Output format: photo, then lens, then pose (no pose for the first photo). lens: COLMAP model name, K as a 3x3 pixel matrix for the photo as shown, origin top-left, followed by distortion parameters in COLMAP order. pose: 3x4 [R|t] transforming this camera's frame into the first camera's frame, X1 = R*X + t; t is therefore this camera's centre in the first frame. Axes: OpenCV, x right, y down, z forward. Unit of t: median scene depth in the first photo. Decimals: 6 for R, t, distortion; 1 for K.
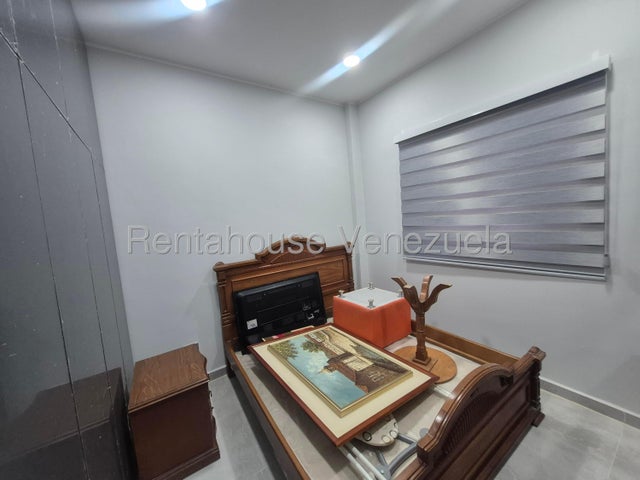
lens RADIAL K [[250.5, 0, 324.2], [0, 250.5, 238.1], [0, 0, 1]] dist [0.001994, 0.000345]
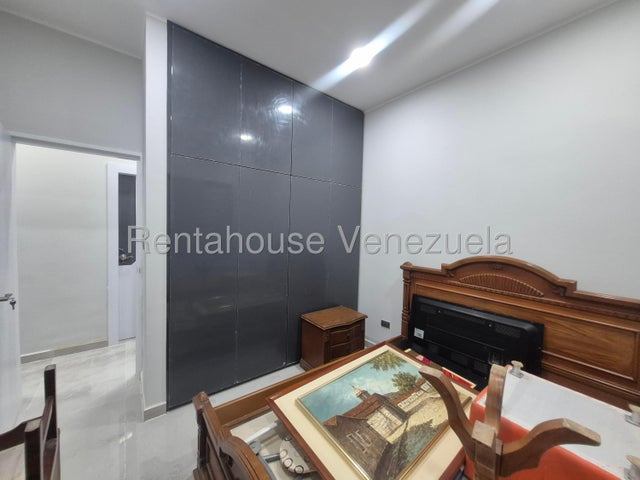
lens RADIAL K [[250.5, 0, 324.2], [0, 250.5, 238.1], [0, 0, 1]] dist [0.001994, 0.000345]
pose [[0.063576, 0.119312, -0.990819, 0.622738], [-0.119501, 0.986594, 0.111136, -0.083229], [0.990796, 0.111339, 0.076982, 0.550348]]
